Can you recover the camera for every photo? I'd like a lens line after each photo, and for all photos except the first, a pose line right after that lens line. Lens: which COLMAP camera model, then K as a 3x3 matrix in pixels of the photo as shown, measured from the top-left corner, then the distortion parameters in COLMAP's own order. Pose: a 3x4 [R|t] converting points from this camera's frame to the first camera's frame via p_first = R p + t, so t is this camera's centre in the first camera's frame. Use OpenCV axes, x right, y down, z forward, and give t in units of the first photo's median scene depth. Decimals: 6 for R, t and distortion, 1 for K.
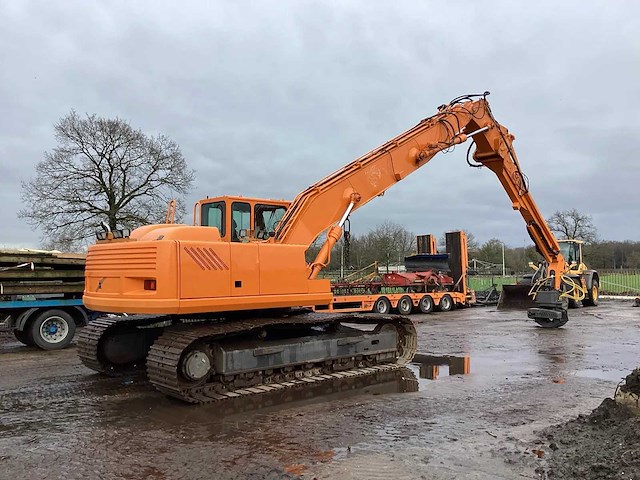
lens RADIAL K [[579.7, 0, 311.4], [0, 579.7, 238.4], [0, 0, 1]] dist [0.141914, -0.236619]
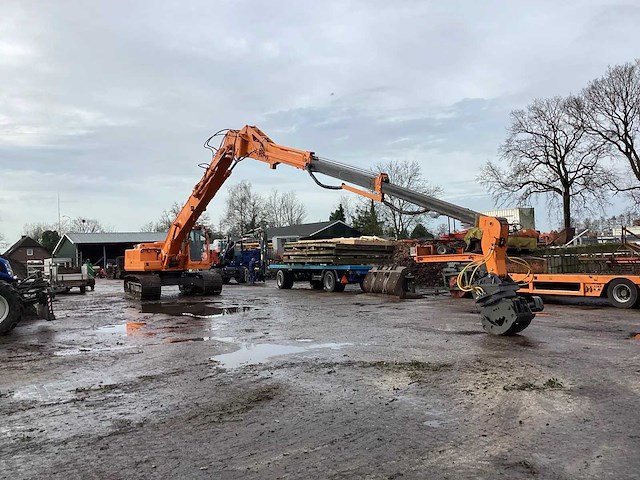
lens RADIAL K [[579.7, 0, 311.4], [0, 579.7, 238.4], [0, 0, 1]] dist [0.141914, -0.236619]
pose [[-0.135564, -0.017122, -0.990621, 0.865728], [0.091074, 0.995402, -0.029668, 0.042599], [0.986574, -0.094242, -0.133381, 0.754837]]
